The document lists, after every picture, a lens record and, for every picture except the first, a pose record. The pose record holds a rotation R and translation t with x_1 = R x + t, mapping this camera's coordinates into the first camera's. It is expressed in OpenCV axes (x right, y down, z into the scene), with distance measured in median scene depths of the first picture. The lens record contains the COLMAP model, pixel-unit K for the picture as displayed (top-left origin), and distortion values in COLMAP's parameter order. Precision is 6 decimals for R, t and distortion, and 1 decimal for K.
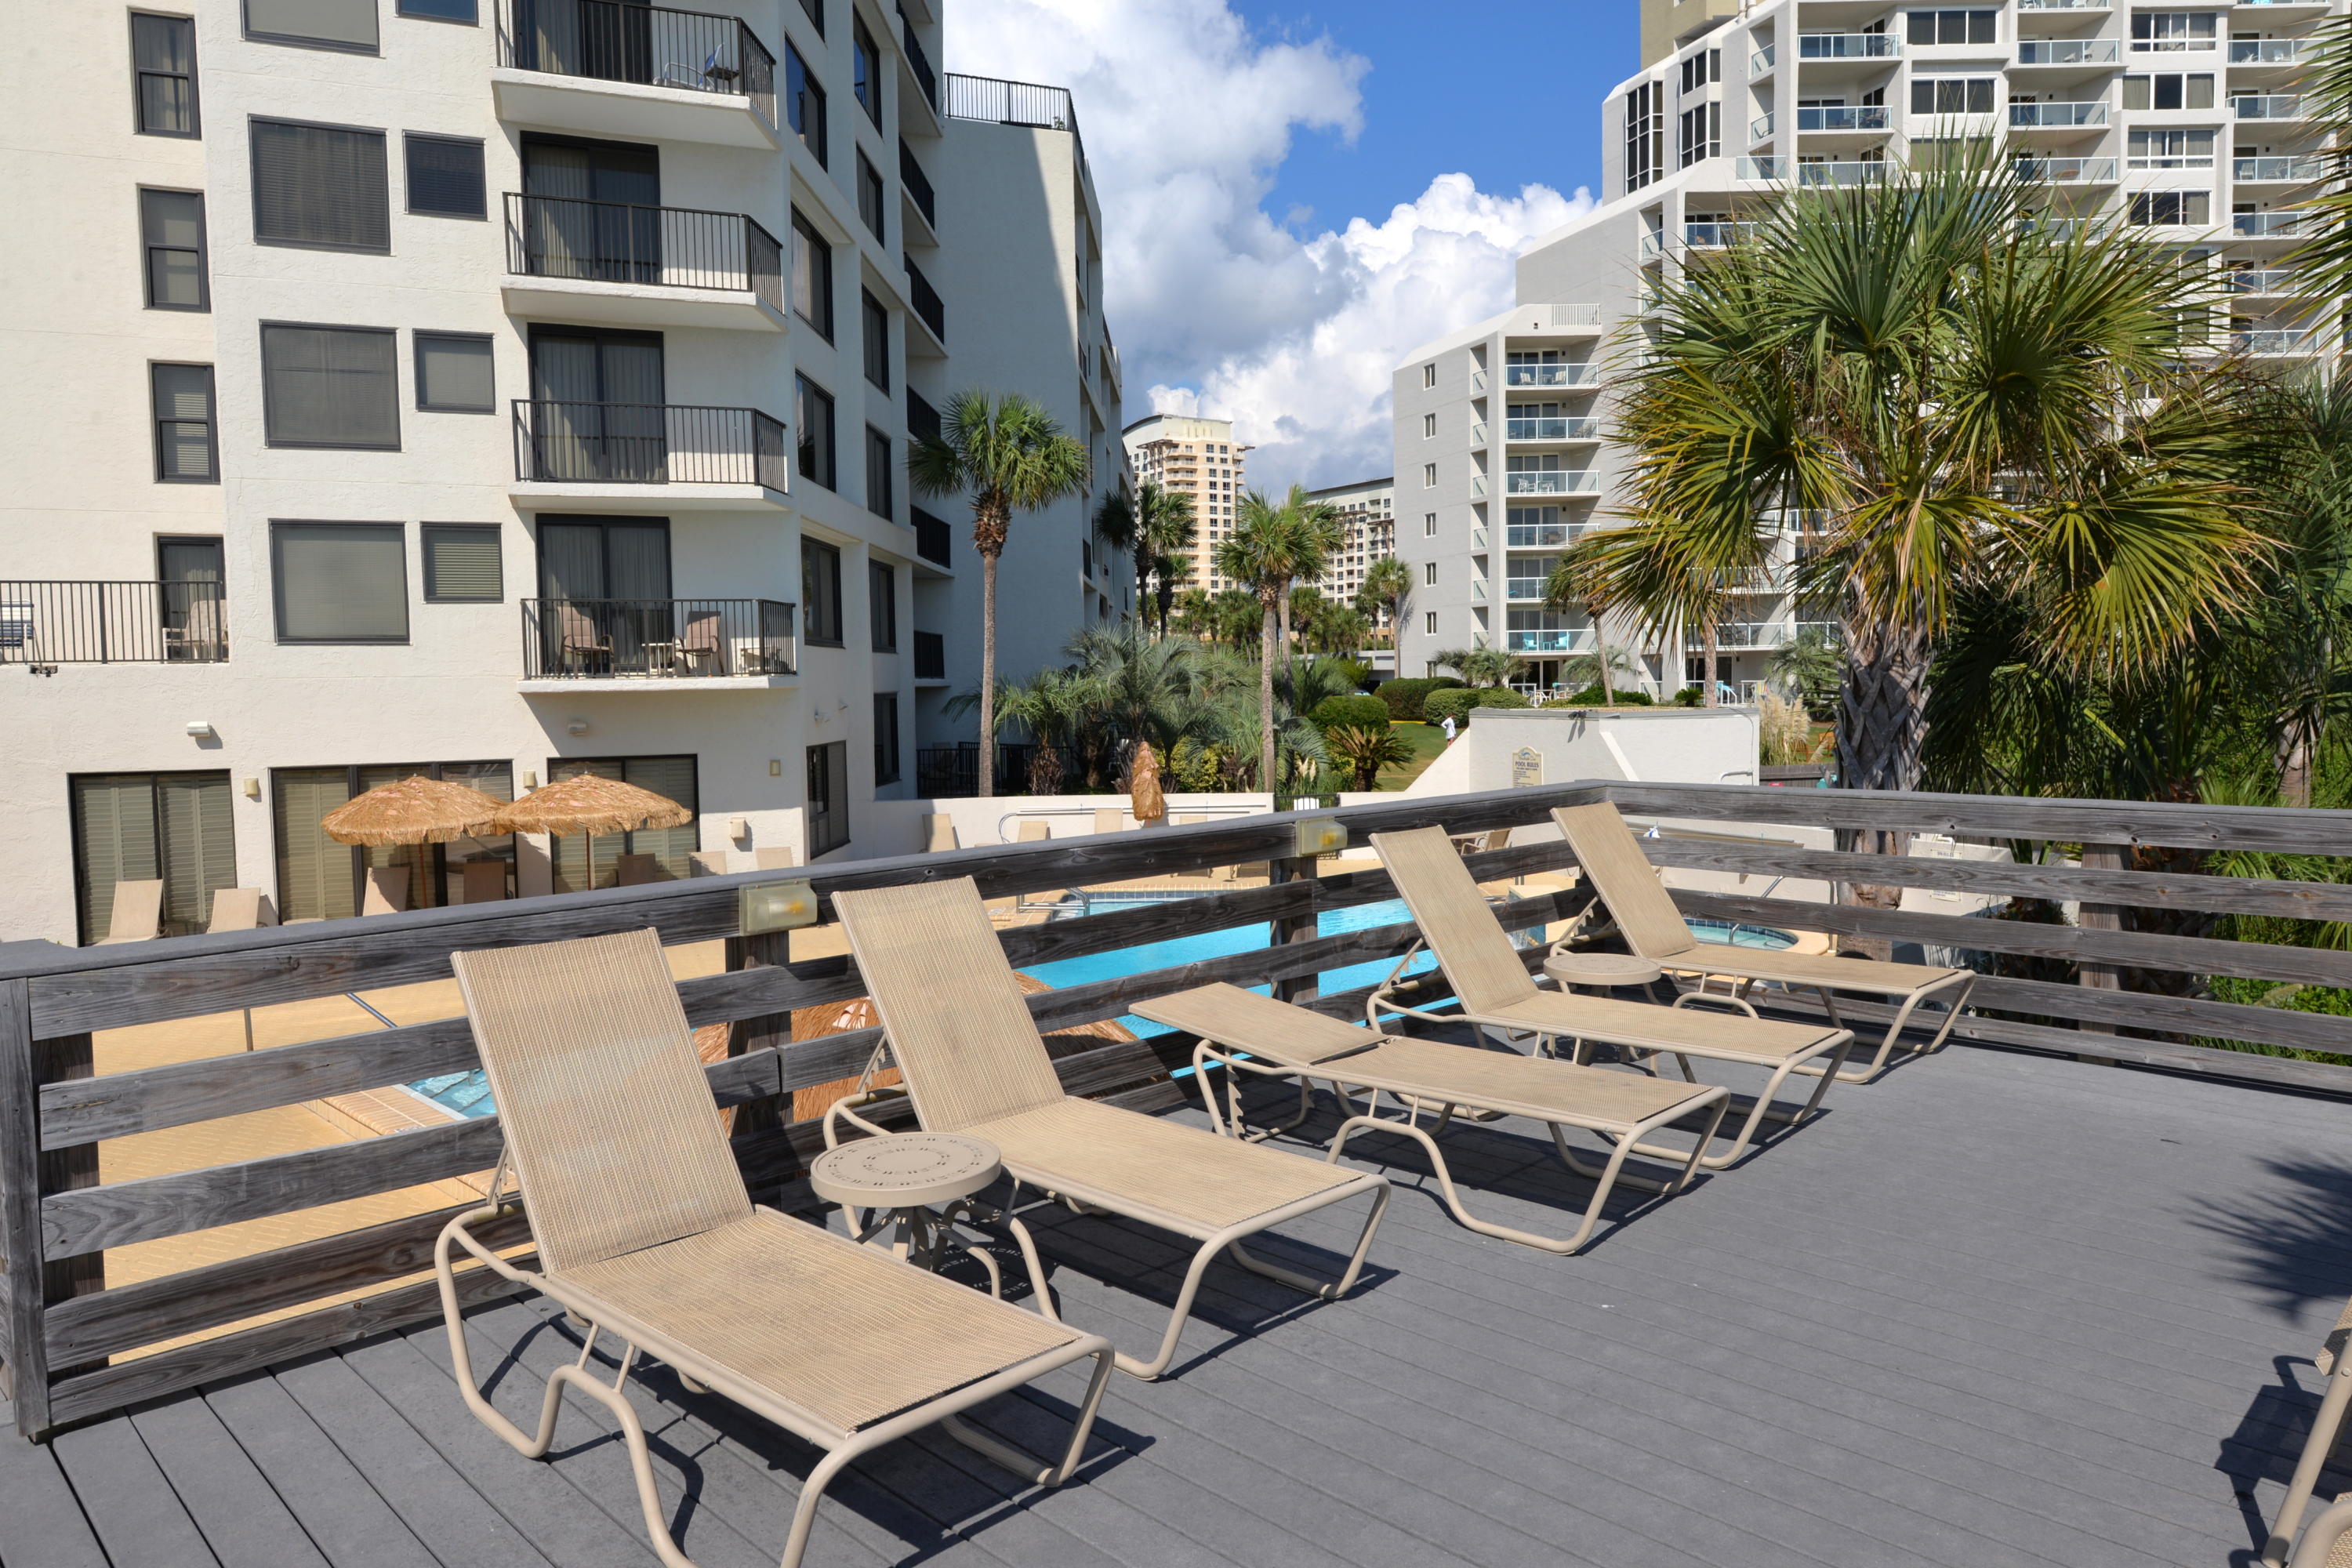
lens RADIAL K [[1554.3, 0, 1176.3], [0, 1554.3, 782.7], [0, 0, 1]] dist [-0.009499, -0.001465]
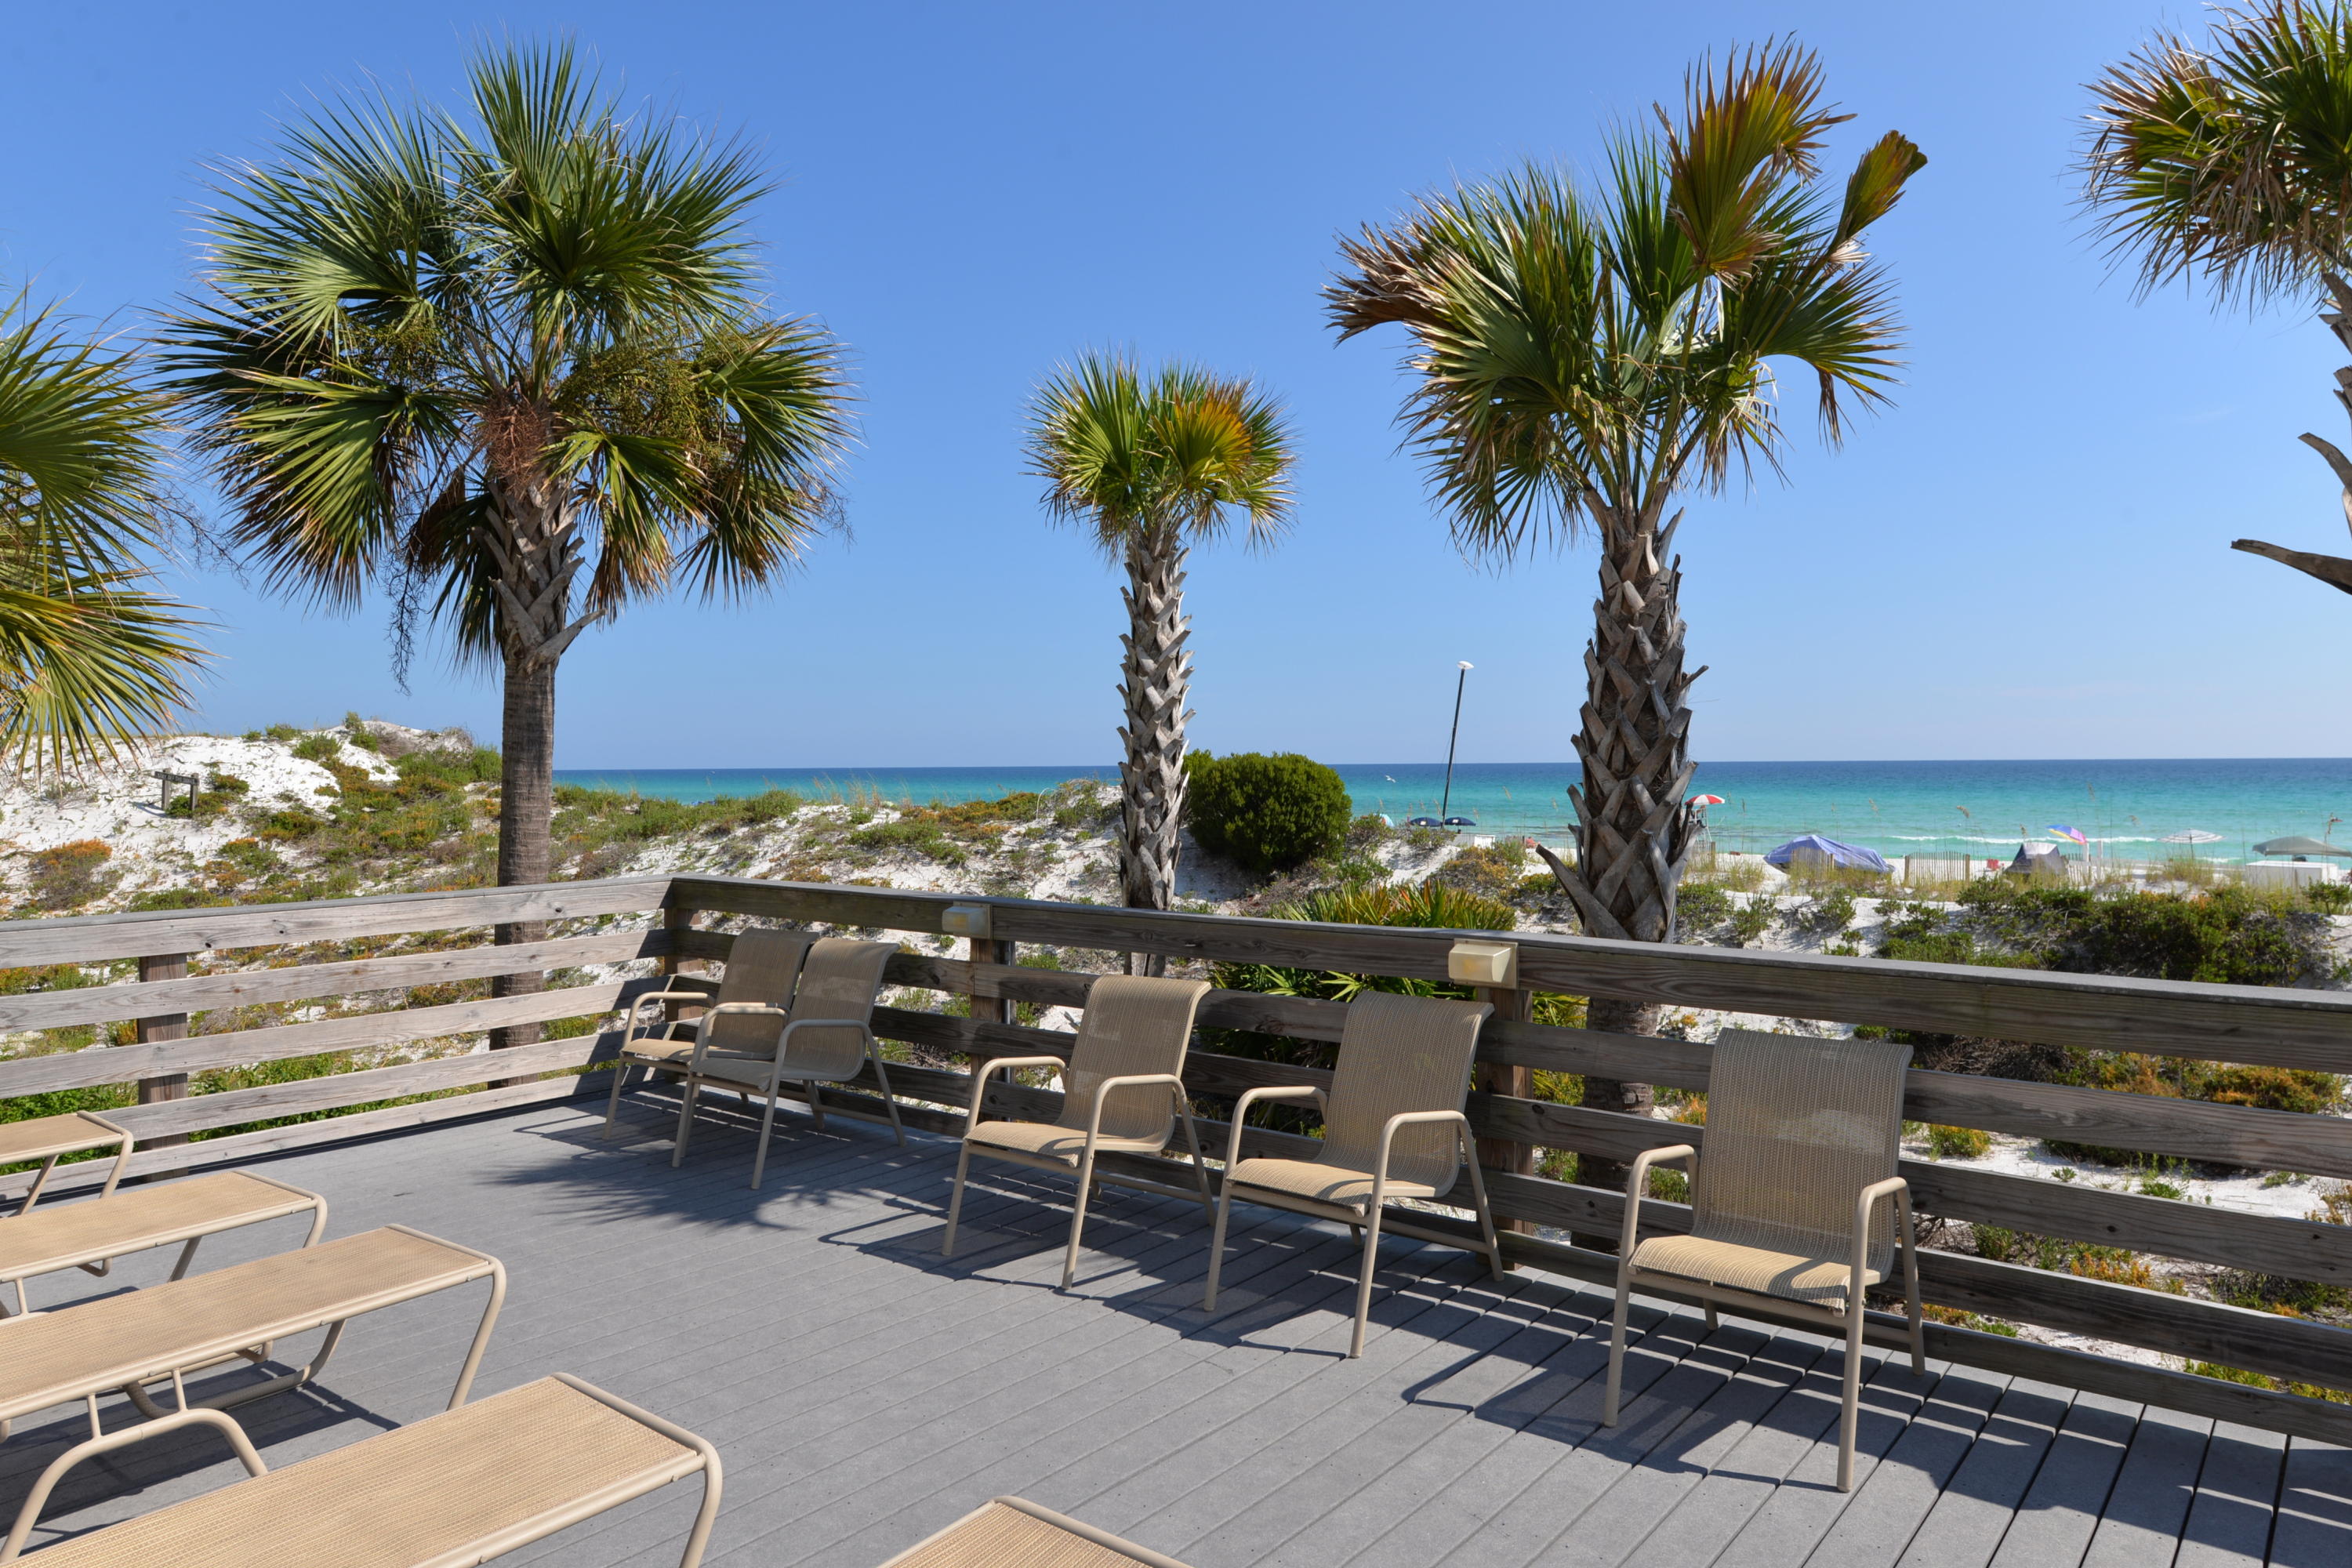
lens RADIAL K [[1568.6, 0, 1177.4], [0, 1568.6, 780.0], [0, 0, 1]] dist [-0.000418, 0.000272]
pose [[-0.138524, 0.014890, 0.990247, -0.176269], [0.057780, 0.998305, -0.006928, -0.008737], [-0.988672, 0.056257, -0.139150, 0.185192]]
